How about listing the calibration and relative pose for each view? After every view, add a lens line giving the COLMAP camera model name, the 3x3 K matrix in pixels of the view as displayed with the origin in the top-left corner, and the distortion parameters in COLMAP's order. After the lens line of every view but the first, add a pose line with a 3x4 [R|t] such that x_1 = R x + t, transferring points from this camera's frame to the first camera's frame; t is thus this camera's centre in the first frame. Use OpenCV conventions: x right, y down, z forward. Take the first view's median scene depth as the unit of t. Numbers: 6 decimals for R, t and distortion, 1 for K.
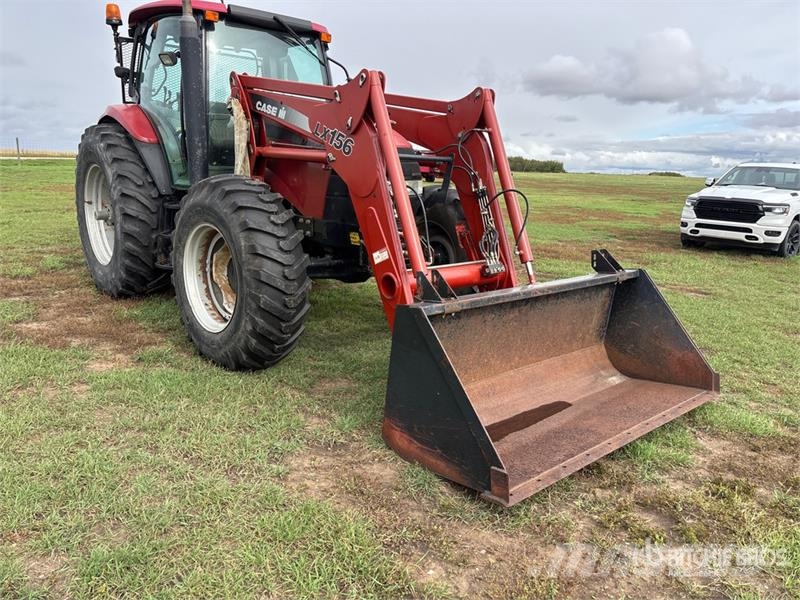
lens RADIAL K [[600.9, 0, 400.0], [0, 600.9, 300.0], [0, 0, 1]] dist [0.060024, -0.068427]
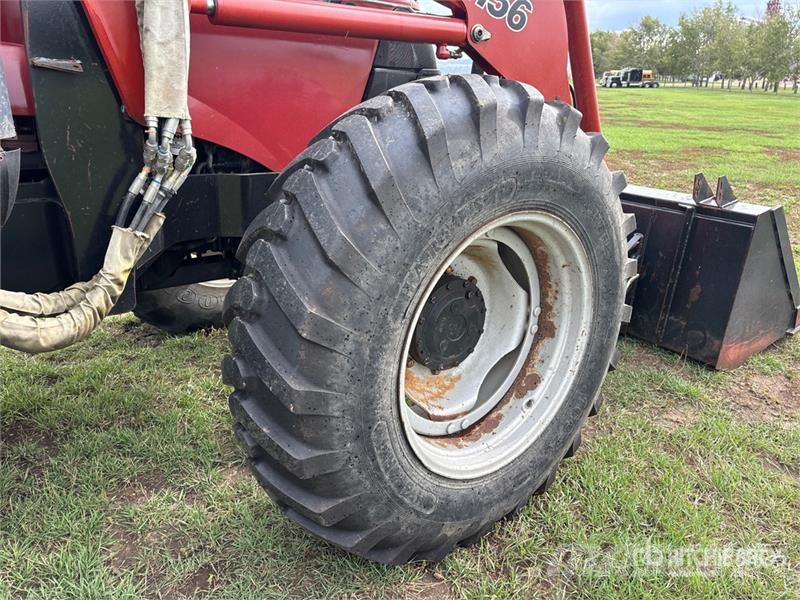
lens RADIAL K [[600.9, 0, 400.0], [0, 600.9, 300.0], [0, 0, 1]] dist [0.060024, -0.068427]
pose [[0.094658, -0.382070, 0.919273, -0.627517], [0.204002, 0.911267, 0.357737, -0.207999], [-0.974384, 0.153670, 0.164201, 0.928148]]
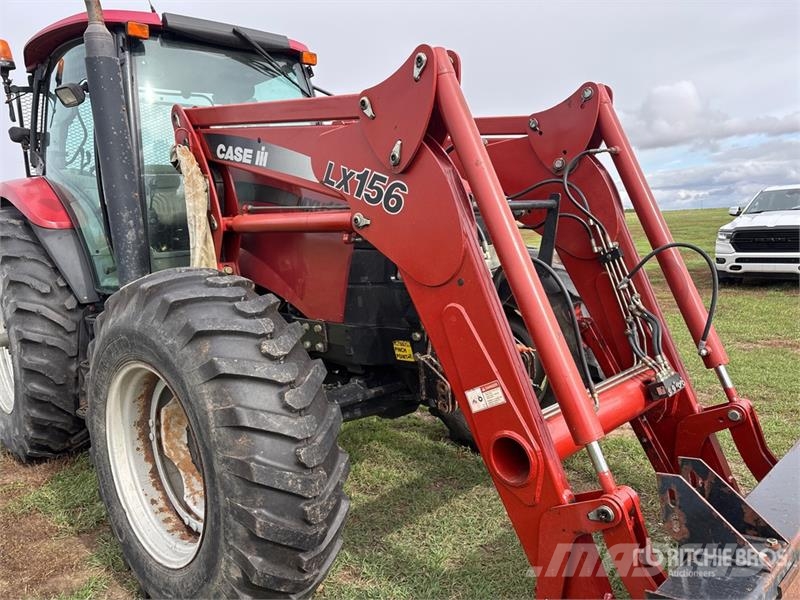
lens RADIAL K [[600.9, 0, 400.0], [0, 600.9, 300.0], [0, 0, 1]] dist [0.060024, -0.068427]
pose [[0.993603, -0.103575, 0.045002, -0.101278], [0.107437, 0.989744, -0.094154, -0.098909], [-0.034788, 0.098387, 0.994540, 0.418524]]
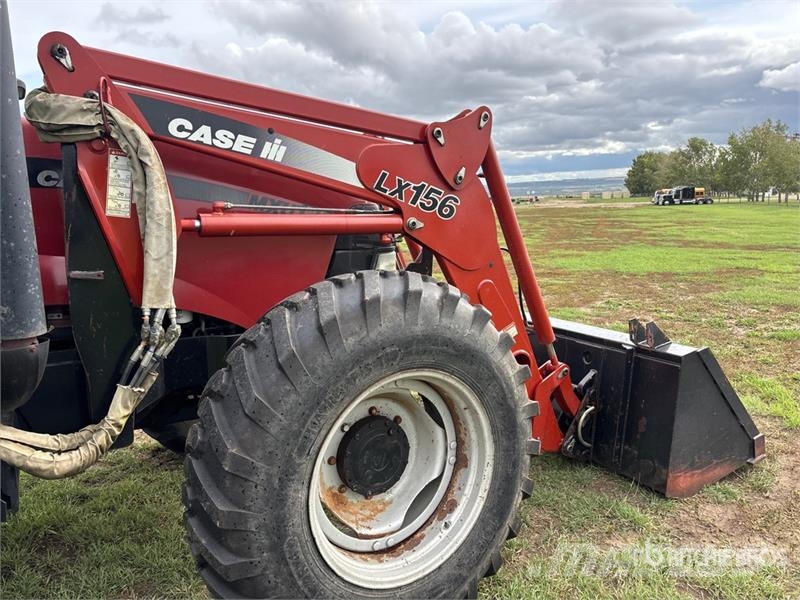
lens RADIAL K [[601.7, 0, 397.4], [0, 601.7, 306.5], [0, 0, 1]] dist [0.058210, -0.066621]
pose [[0.186202, -0.211177, 0.959548, -0.712853], [0.239820, 0.956857, 0.164048, -0.239785], [-0.952793, 0.199573, 0.228813, 0.806304]]
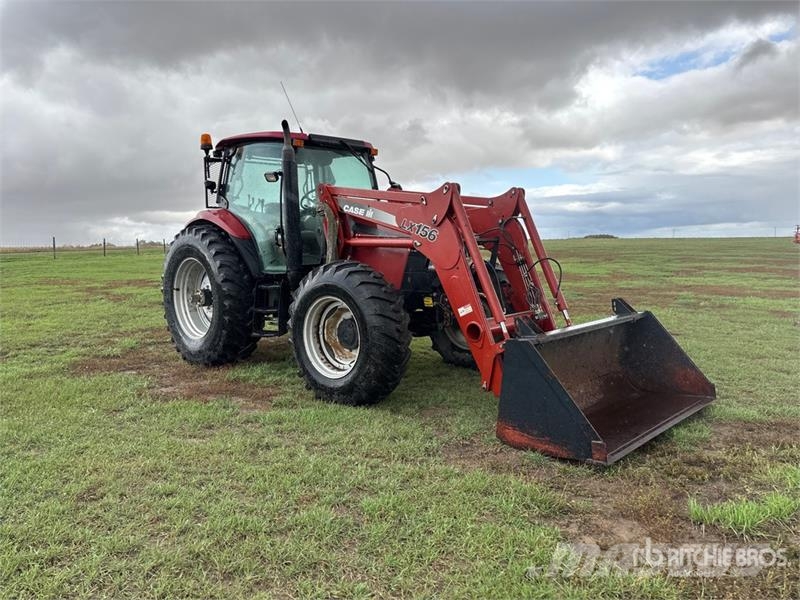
lens RADIAL K [[589.0, 0, 393.9], [0, 589.0, 297.7], [0, 0, 1]] dist [0.086281, -0.088296]
pose [[0.995340, -0.063032, 0.072969, -0.249538], [0.071504, 0.990196, -0.119999, 0.039814], [-0.064690, 0.124658, 0.990089, -0.282806]]
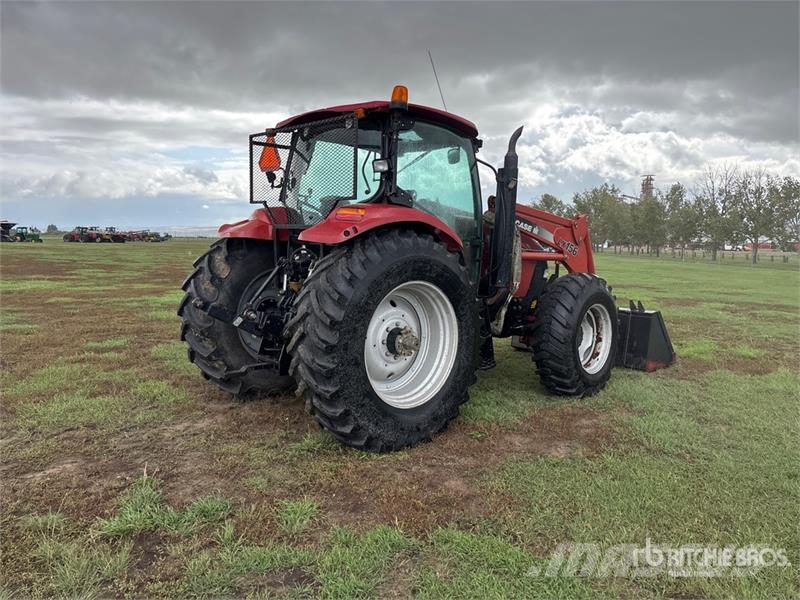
lens RADIAL K [[600.9, 0, 400.0], [0, 600.9, 300.0], [0, 0, 1]] dist [-0.003216, -0.000865]
pose [[-0.026792, -0.137817, 0.990095, -1.691939], [0.197588, 0.970180, 0.140392, -0.418162], [-0.979919, 0.199393, 0.001238, 1.367490]]
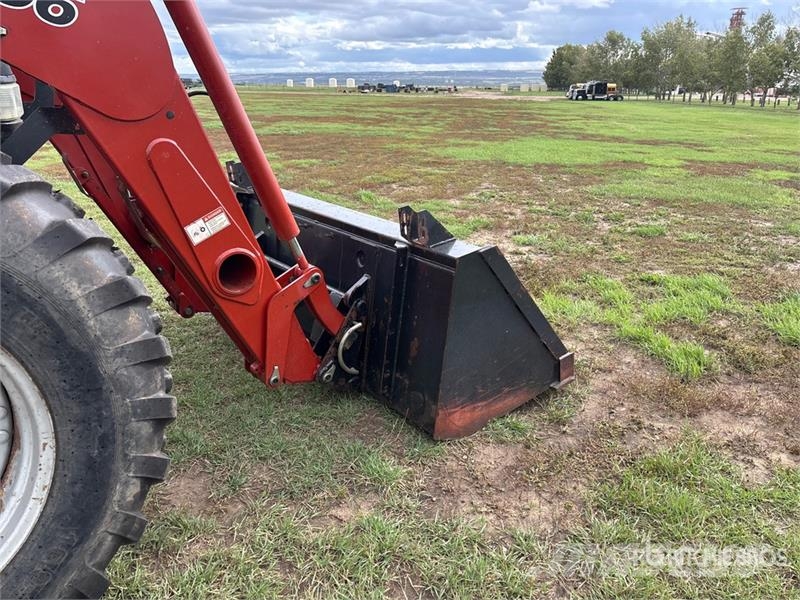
lens RADIAL K [[600.9, 0, 400.0], [0, 600.9, 300.0], [0, 0, 1]] dist [0.060024, -0.068427]
pose [[0.055131, -0.367111, 0.928542, -0.480239], [0.198265, 0.915463, 0.350168, -0.146973], [-0.978597, 0.164792, 0.123255, 0.657081]]
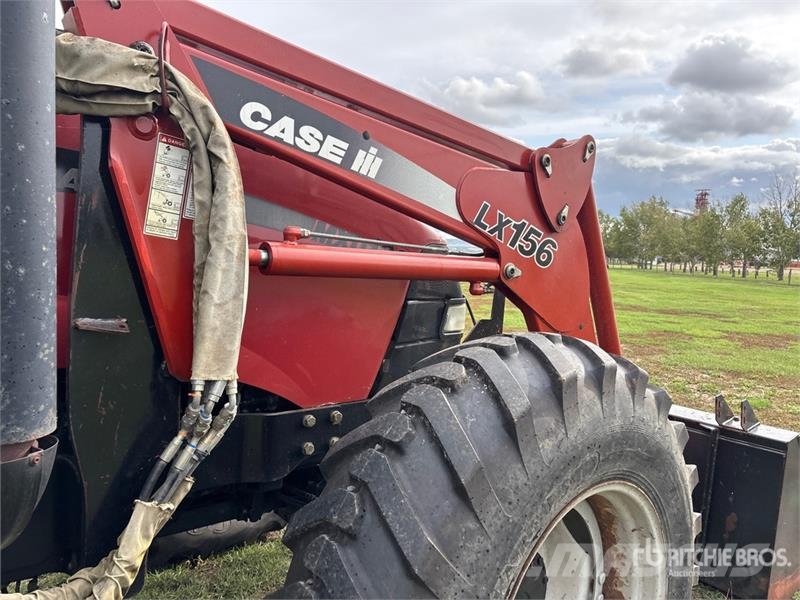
lens RADIAL K [[603.4, 0, 399.5], [0, 603.4, 302.1], [0, 0, 1]] dist [0.027296, -0.000587]
pose [[0.043701, -0.119904, 0.991823, -0.588335], [0.181592, 0.977187, 0.110134, -0.260751], [-0.982402, 0.175294, 0.064478, 0.974292]]
